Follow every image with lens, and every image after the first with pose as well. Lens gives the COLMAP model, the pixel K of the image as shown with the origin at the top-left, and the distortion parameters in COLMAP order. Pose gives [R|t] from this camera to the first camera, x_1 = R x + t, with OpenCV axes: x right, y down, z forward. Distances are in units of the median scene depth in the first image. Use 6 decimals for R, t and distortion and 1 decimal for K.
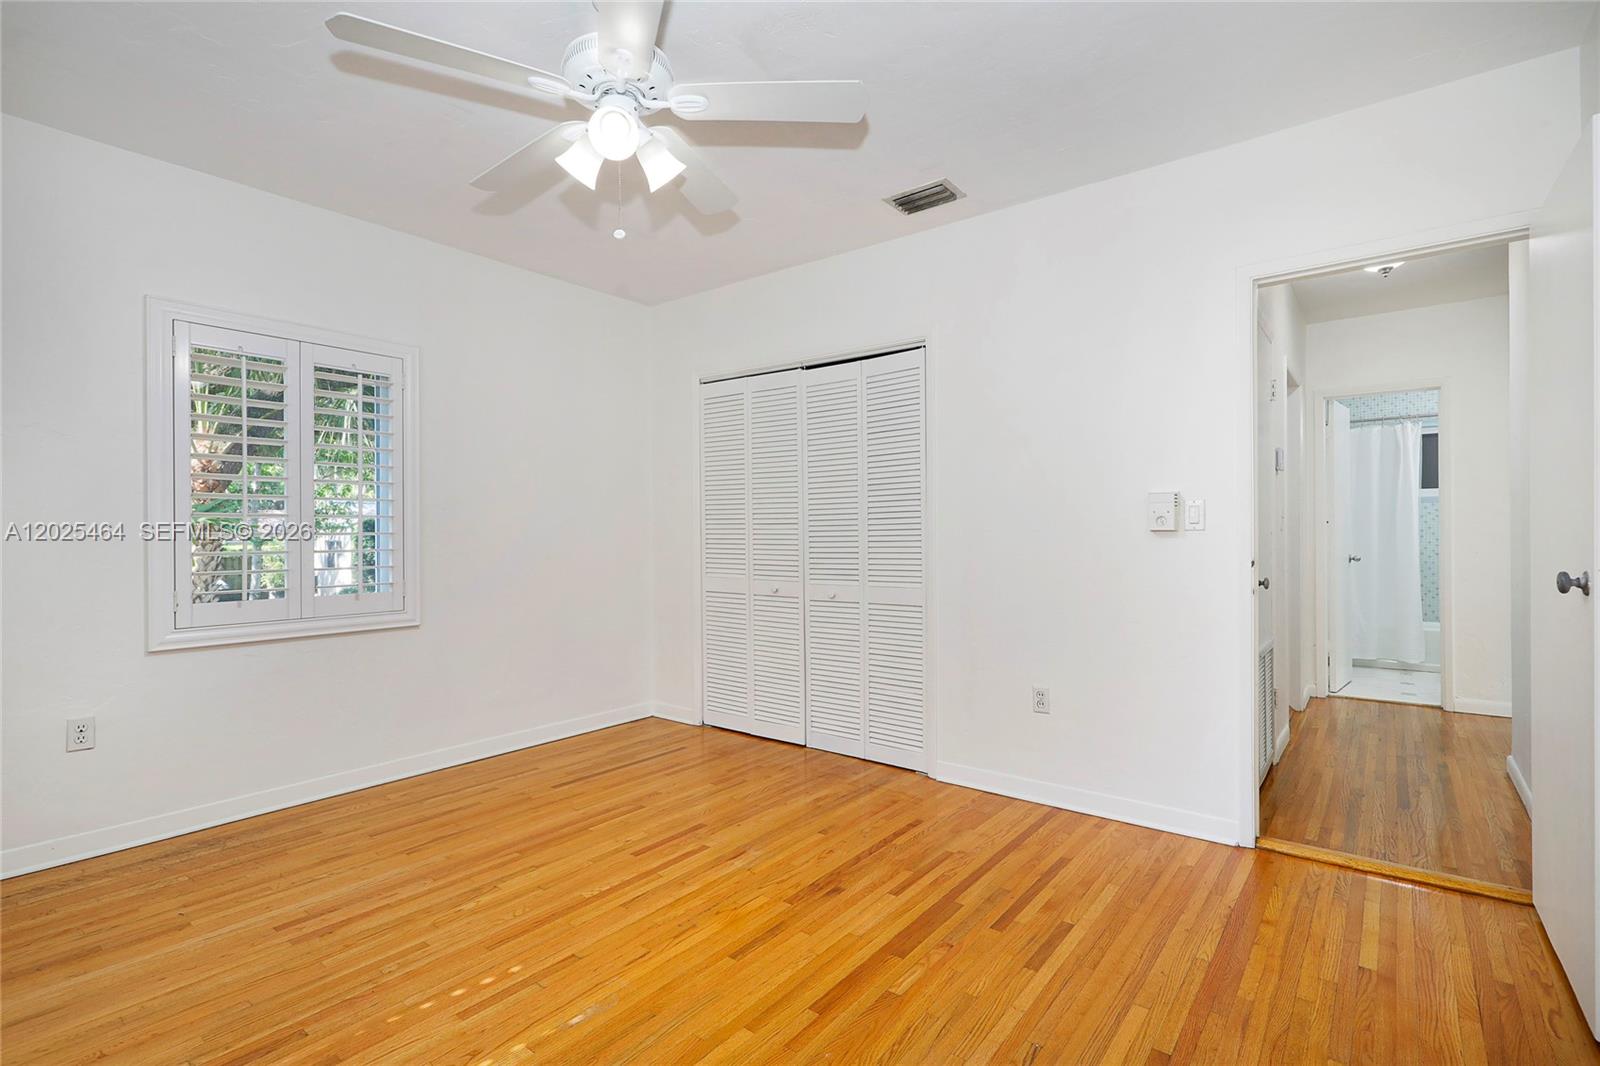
lens RADIAL K [[756.1, 0, 801.1], [0, 756.1, 531.2], [0, 0, 1]] dist [-0.002291, 0.001241]
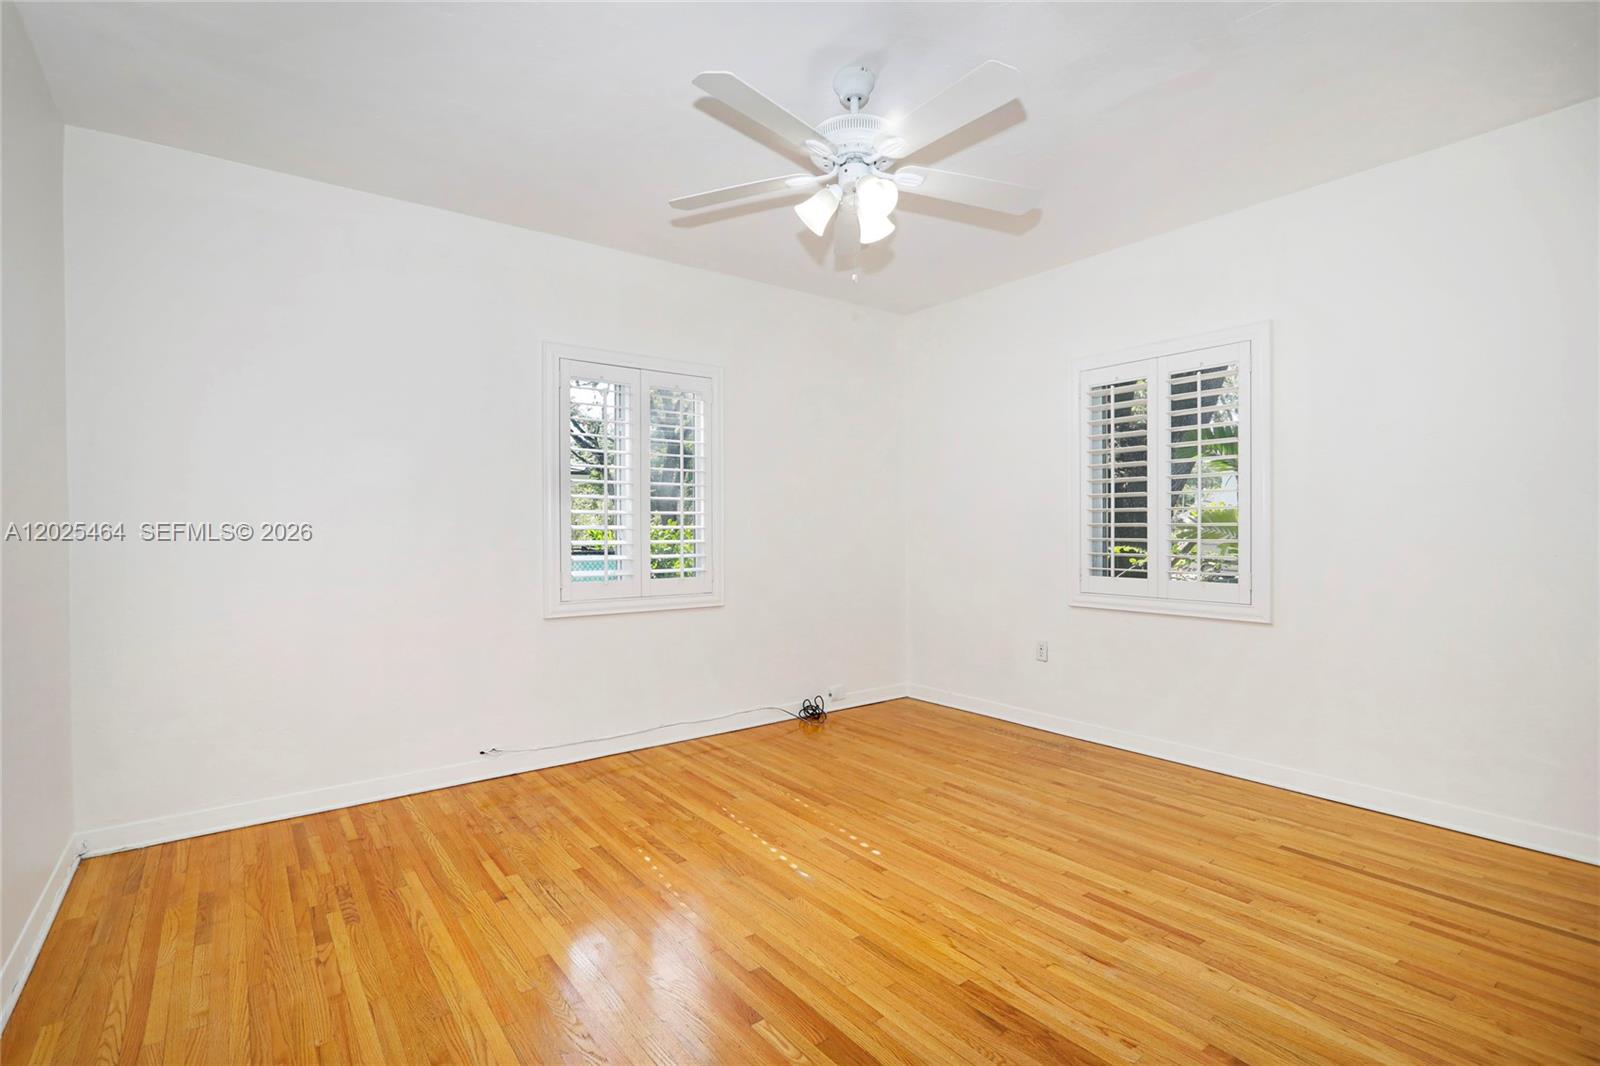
lens RADIAL K [[756.1, 0, 801.1], [0, 756.1, 531.2], [0, 0, 1]] dist [-0.002291, 0.001241]
pose [[-0.253447, 0.011194, -0.967285, 0.669408], [0.007409, 0.999926, 0.009630, -0.001592], [0.967321, -0.004725, -0.253511, 0.863411]]
